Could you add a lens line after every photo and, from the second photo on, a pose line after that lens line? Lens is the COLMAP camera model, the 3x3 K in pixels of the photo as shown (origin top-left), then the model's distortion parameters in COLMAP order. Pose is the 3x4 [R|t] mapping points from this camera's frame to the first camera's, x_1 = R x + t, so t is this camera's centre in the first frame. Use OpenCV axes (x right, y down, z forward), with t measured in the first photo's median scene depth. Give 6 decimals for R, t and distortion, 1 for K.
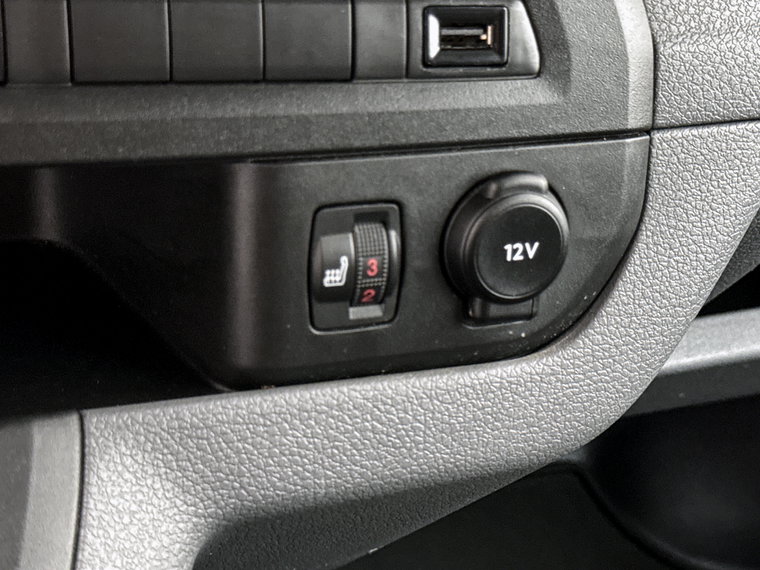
lens RADIAL K [[1346.9, 0, 373.5], [0, 1346.9, 282.3], [0, 0, 1]] dist [0.164638, 0.000000]
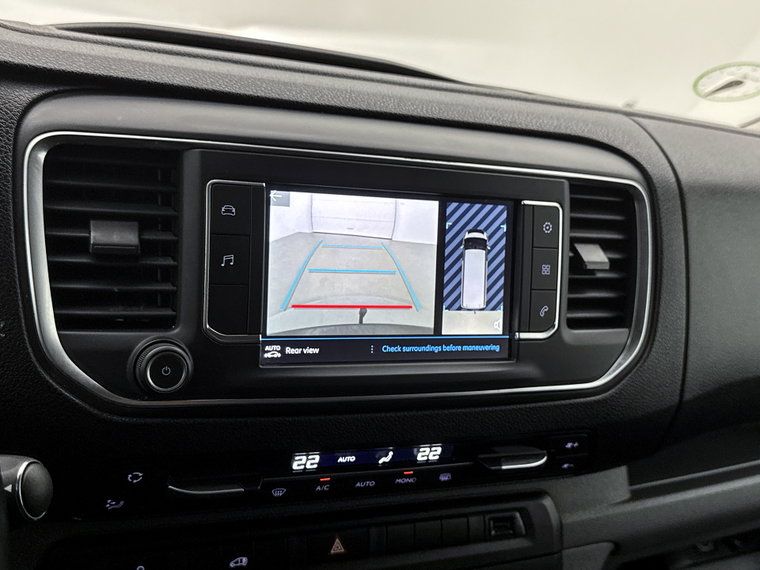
lens RADIAL K [[875.4, 0, 380.1], [0, 875.4, 283.3], [0, 0, 1]] dist [0.069962, 0.000000]
pose [[0.997706, -0.012990, 0.066440, -0.318351], [0.030716, 0.961446, -0.273274, -0.168745], [-0.060329, 0.274687, 0.959639, -0.993071]]
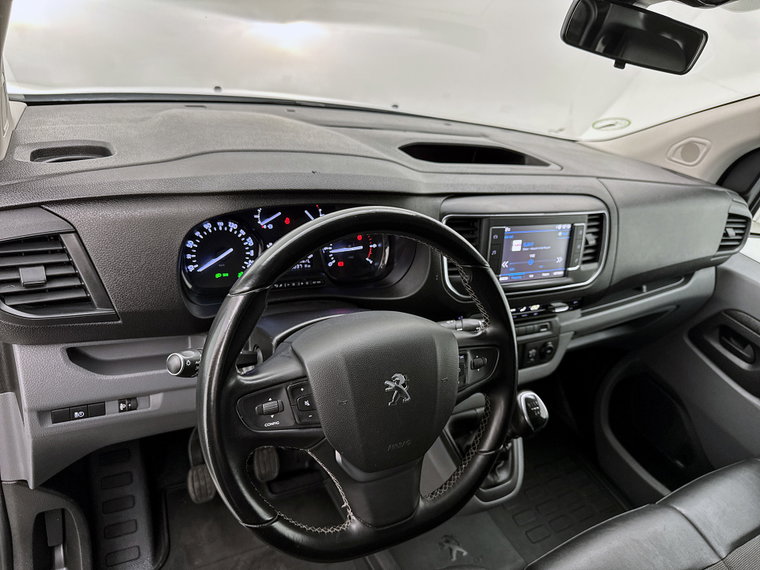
lens RADIAL K [[509.9, 0, 381.0], [0, 509.9, 282.5], [0, 0, 1]] dist [0.005694, 0.000312]
pose [[0.990725, -0.027312, 0.133106, -1.360024], [0.033810, 0.998332, -0.046807, -0.342783], [-0.131606, 0.050873, 0.989996, -2.068540]]
